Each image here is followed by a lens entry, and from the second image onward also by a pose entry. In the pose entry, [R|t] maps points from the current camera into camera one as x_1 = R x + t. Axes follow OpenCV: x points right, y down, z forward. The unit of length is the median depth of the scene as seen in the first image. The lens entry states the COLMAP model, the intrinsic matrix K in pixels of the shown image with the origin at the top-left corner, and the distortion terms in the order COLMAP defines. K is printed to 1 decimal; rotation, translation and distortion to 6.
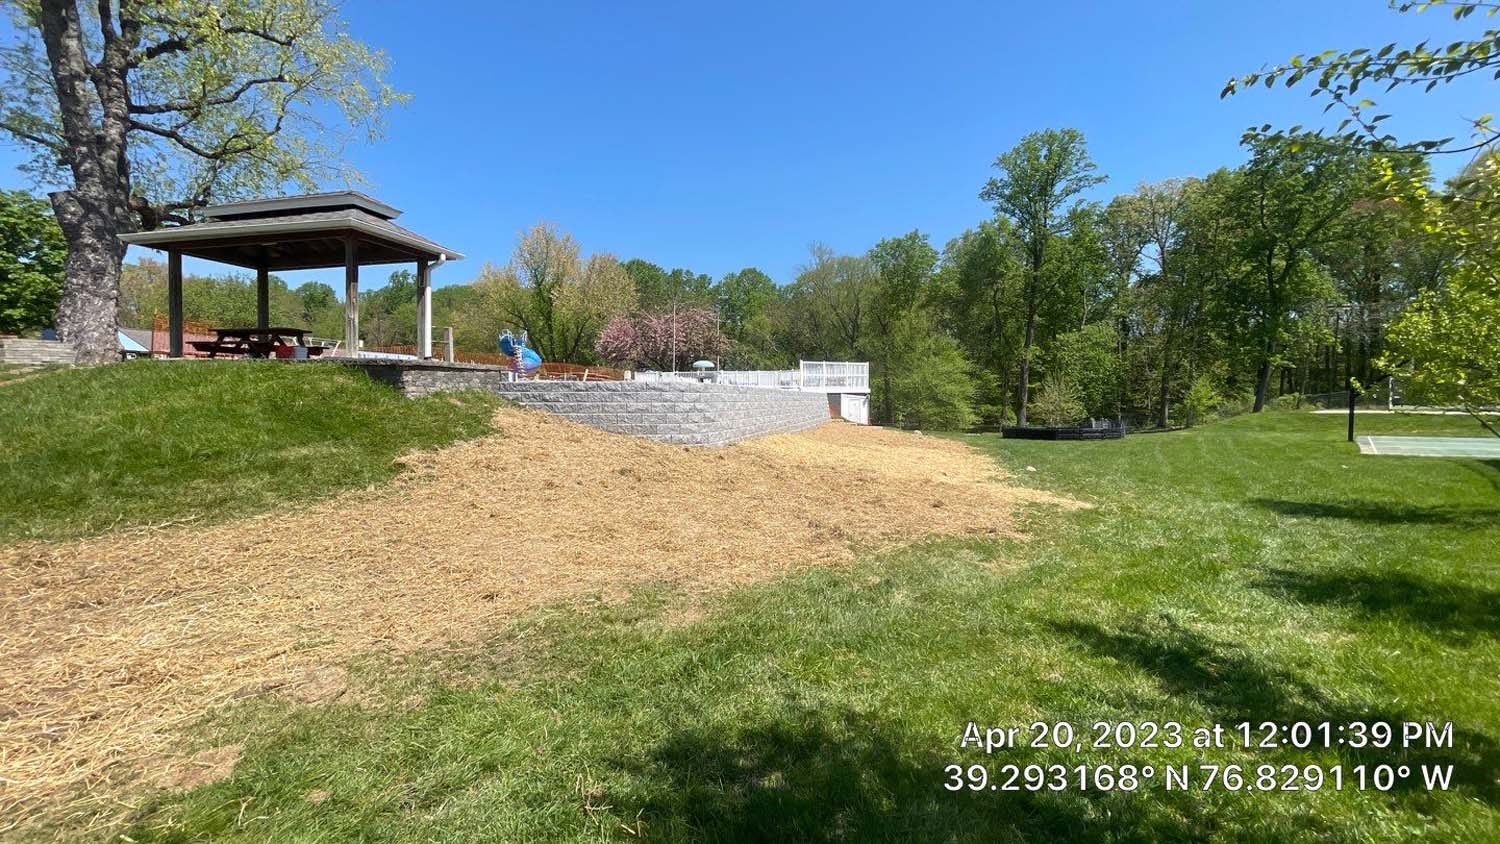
lens RADIAL K [[593.8, 0, 750.0], [0, 593.8, 422.0], [0, 0, 1]] dist [-0.001212, -0.000280]
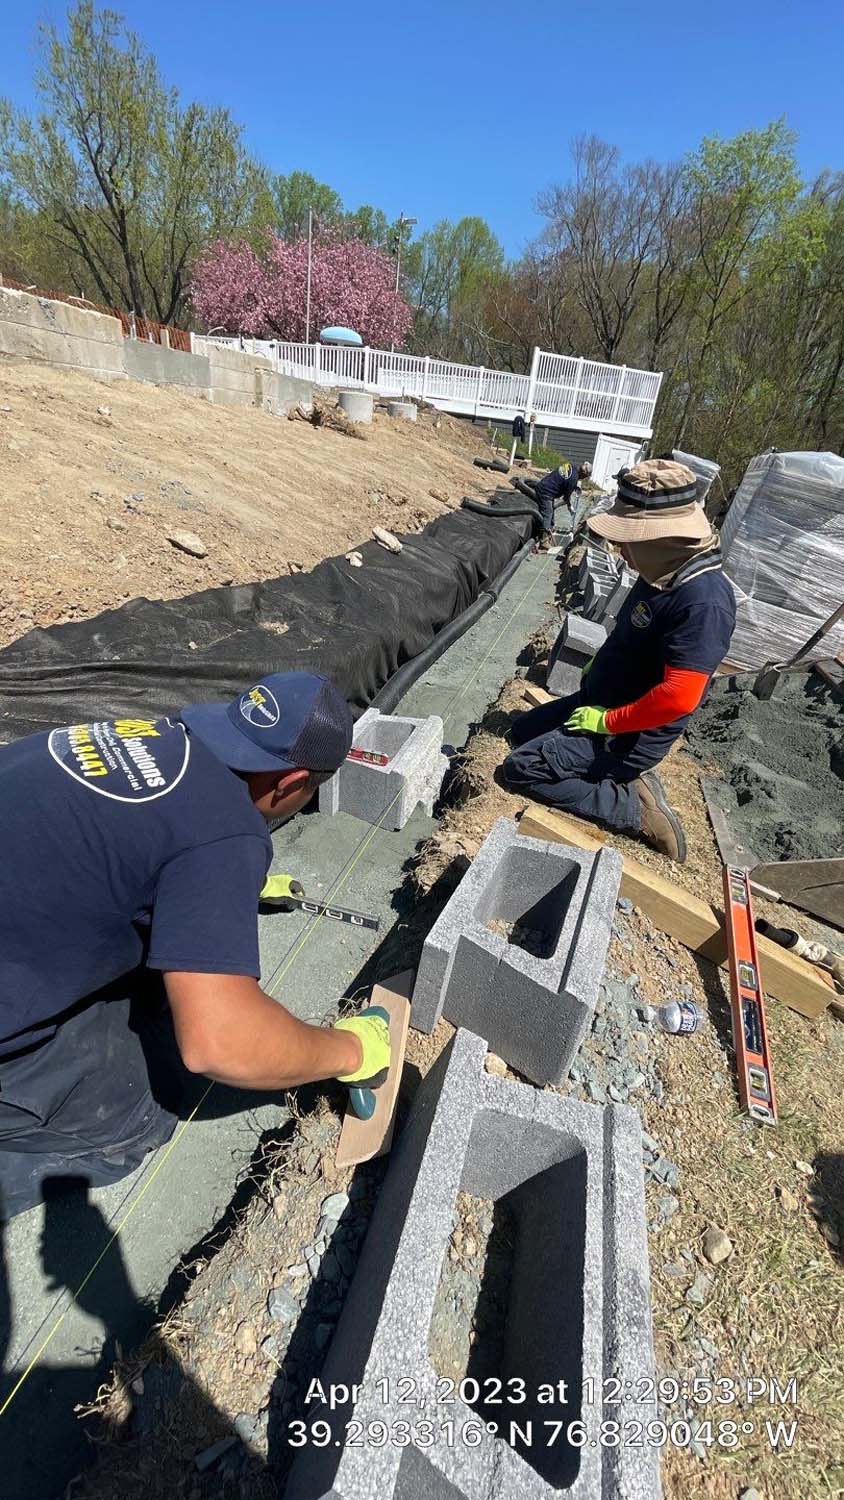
lens RADIAL K [[593.8, 0, 437.9], [0, 593.8, 746.1], [0, 0, 1]] dist [-0.001212, -0.000280]
pose [[0.994412, 0.102847, 0.023819, 0.024083], [-0.103053, 0.896703, 0.430469, -0.009780], [0.022914, -0.430518, 0.902291, 0.376907]]
